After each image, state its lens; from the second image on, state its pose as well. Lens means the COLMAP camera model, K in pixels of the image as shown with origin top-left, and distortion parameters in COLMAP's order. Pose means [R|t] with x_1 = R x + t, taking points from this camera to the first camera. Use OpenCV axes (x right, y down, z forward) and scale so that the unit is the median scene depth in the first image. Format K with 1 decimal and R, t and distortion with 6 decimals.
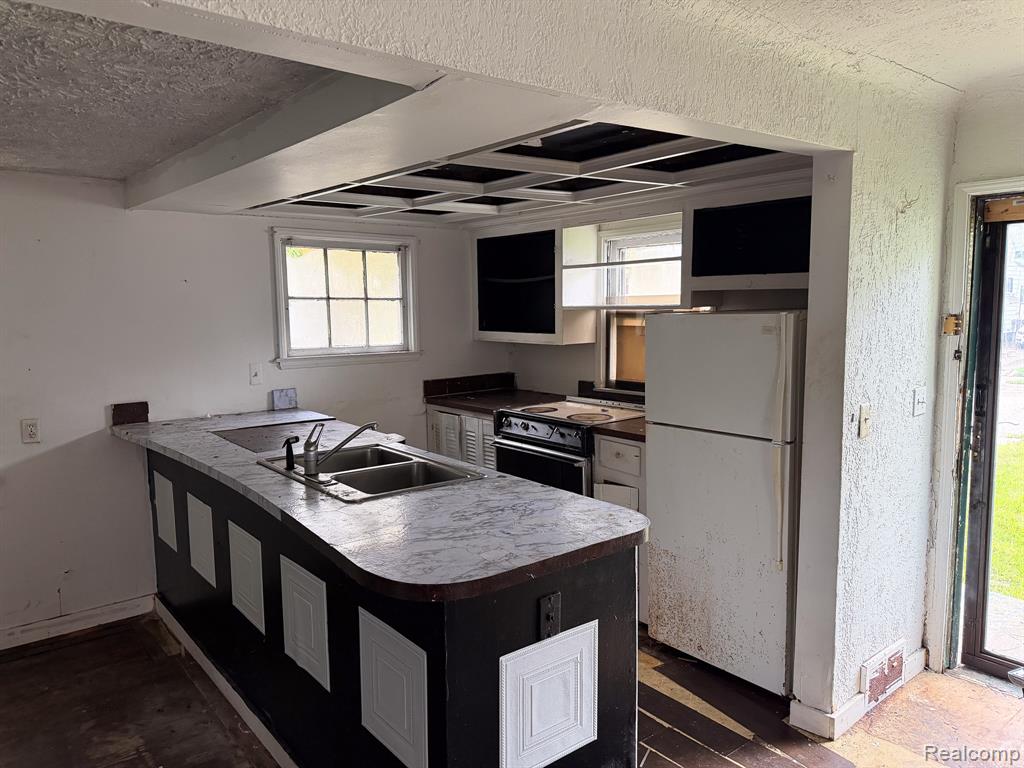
lens RADIAL K [[723.3, 0, 512.6], [0, 723.3, 383.7], [0, 0, 1]] dist [0.012718, 0.001335]
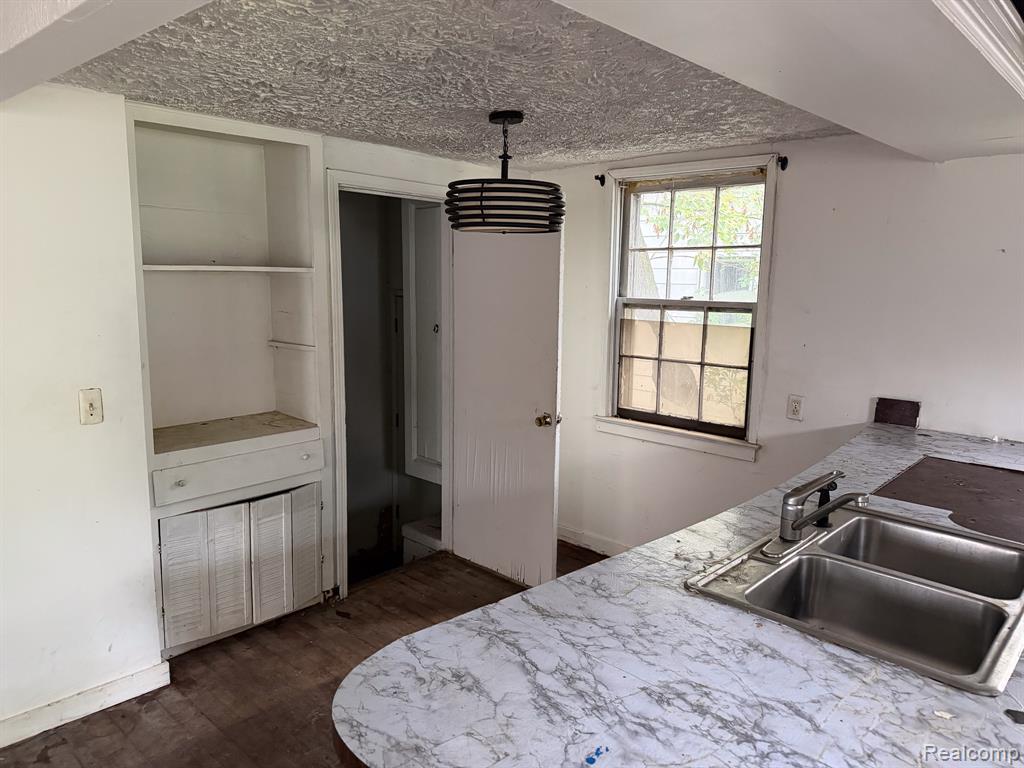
lens RADIAL K [[723.3, 0, 512.3], [0, 723.3, 382.7], [0, 0, 1]] dist [0.012718, 0.001335]
pose [[0.131906, 0.159491, -0.978347, 0.387121], [-0.126385, 0.981622, 0.142984, -0.096378], [0.983172, 0.104788, 0.149639, 0.773946]]
